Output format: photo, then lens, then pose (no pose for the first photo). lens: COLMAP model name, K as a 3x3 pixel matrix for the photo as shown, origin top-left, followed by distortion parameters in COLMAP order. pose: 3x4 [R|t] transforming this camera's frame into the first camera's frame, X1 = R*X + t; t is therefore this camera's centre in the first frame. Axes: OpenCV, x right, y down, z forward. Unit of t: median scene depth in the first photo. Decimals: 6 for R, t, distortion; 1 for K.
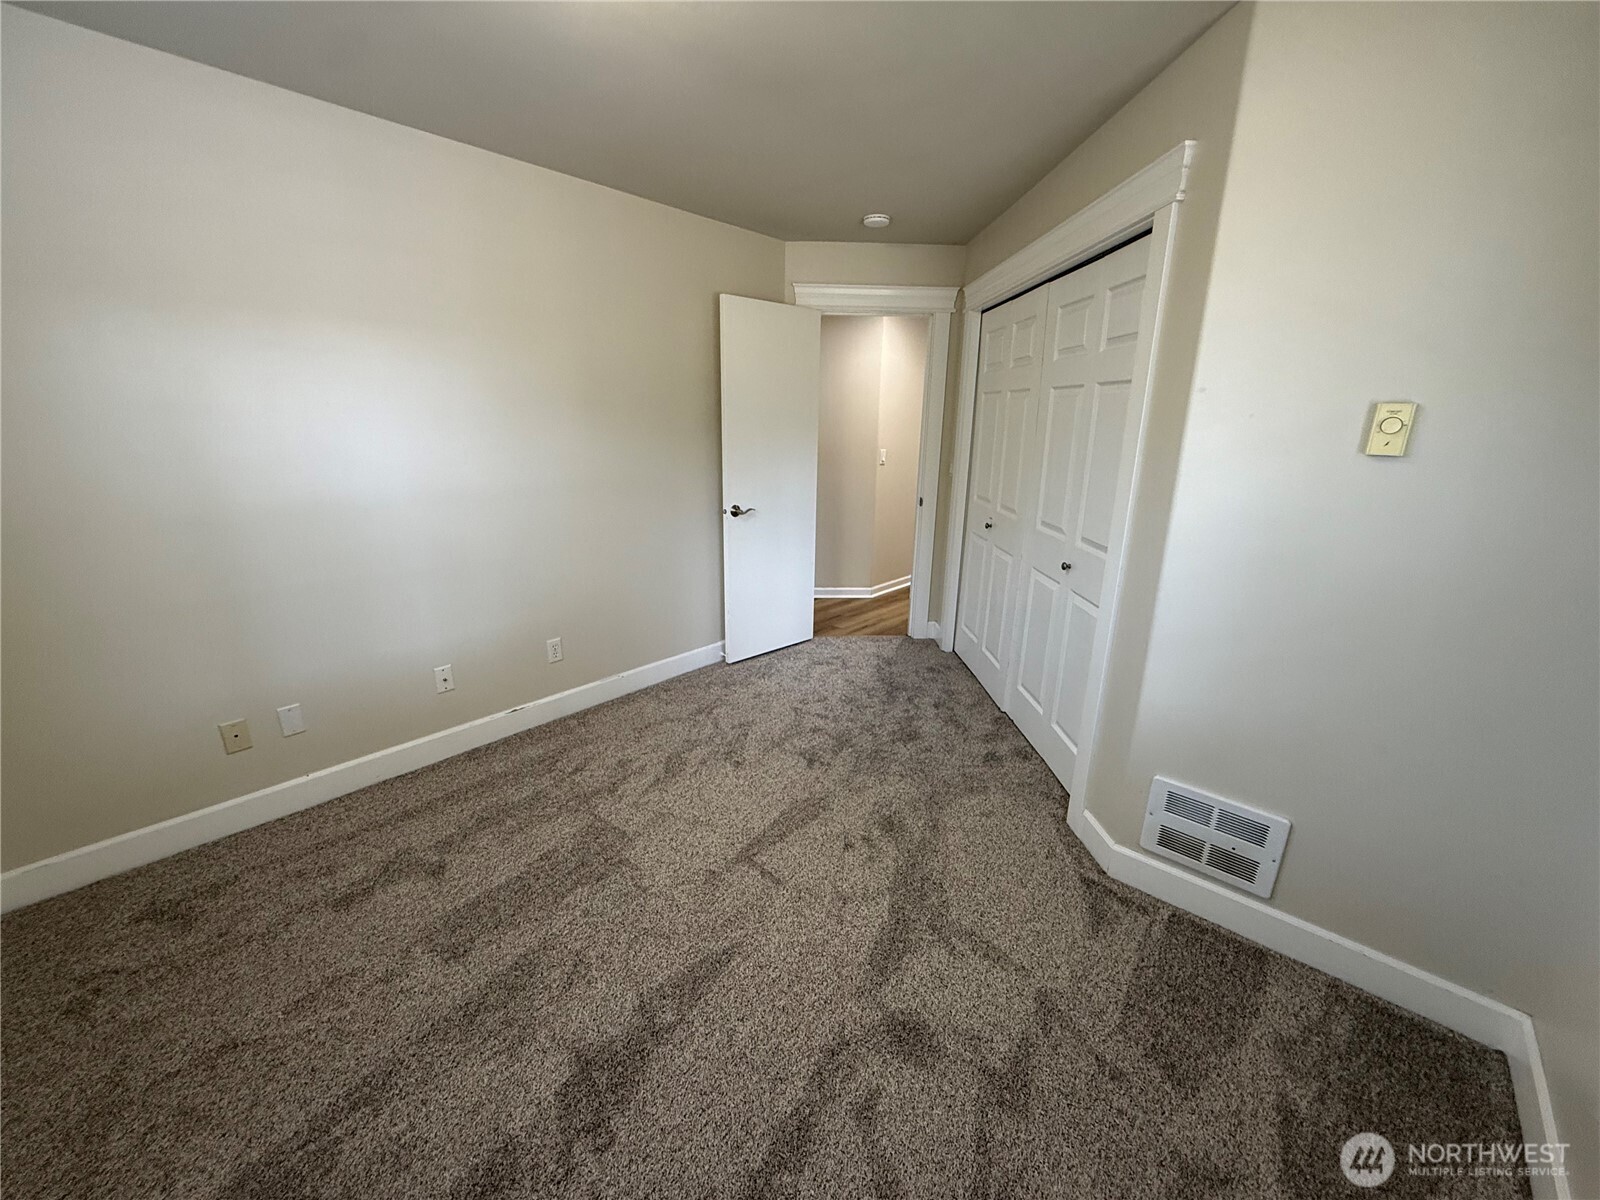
lens RADIAL K [[633.0, 0, 800.1], [0, 633.0, 601.4], [0, 0, 1]] dist [0.000567, -0.000004]
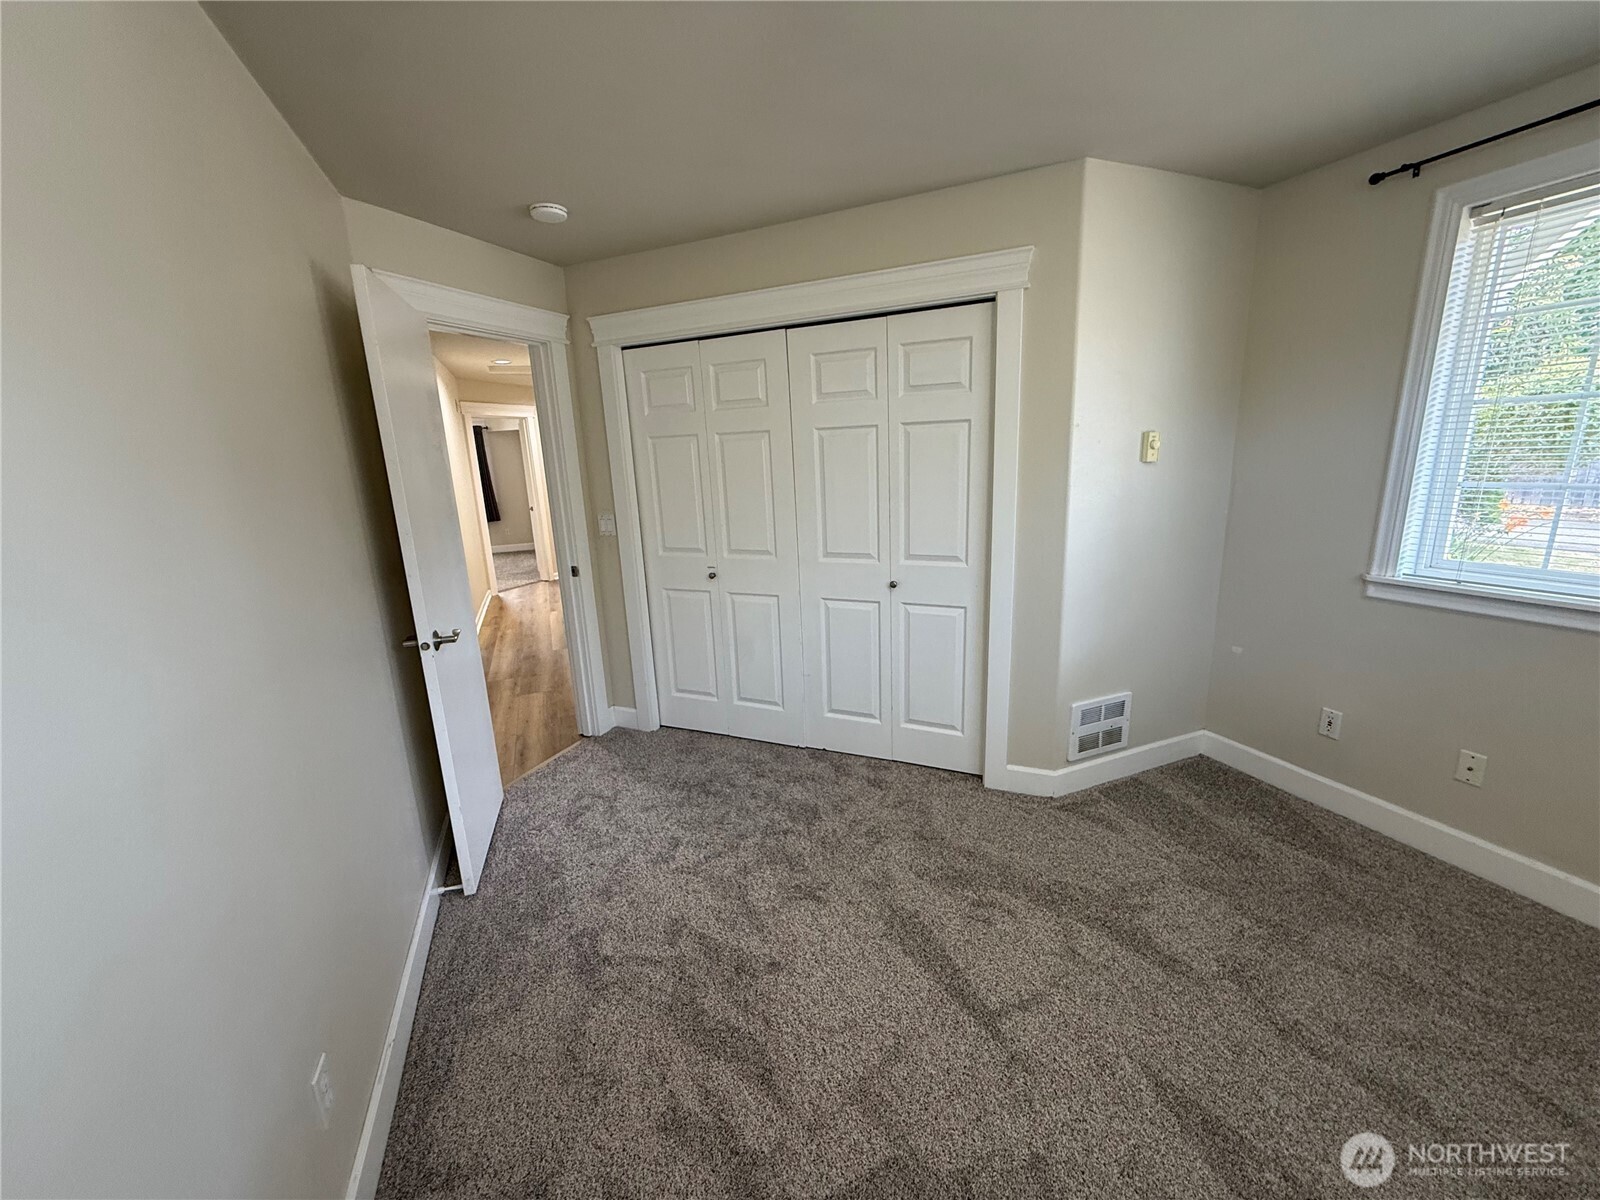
lens RADIAL K [[633.0, 0, 789.0], [0, 633.0, 602.8], [0, 0, 1]] dist [0.000567, -0.000004]
pose [[0.444815, -0.235804, 0.864023, -0.675856], [0.298974, 0.948474, 0.104935, -0.209284], [-0.844248, 0.211644, 0.492395, 0.649062]]
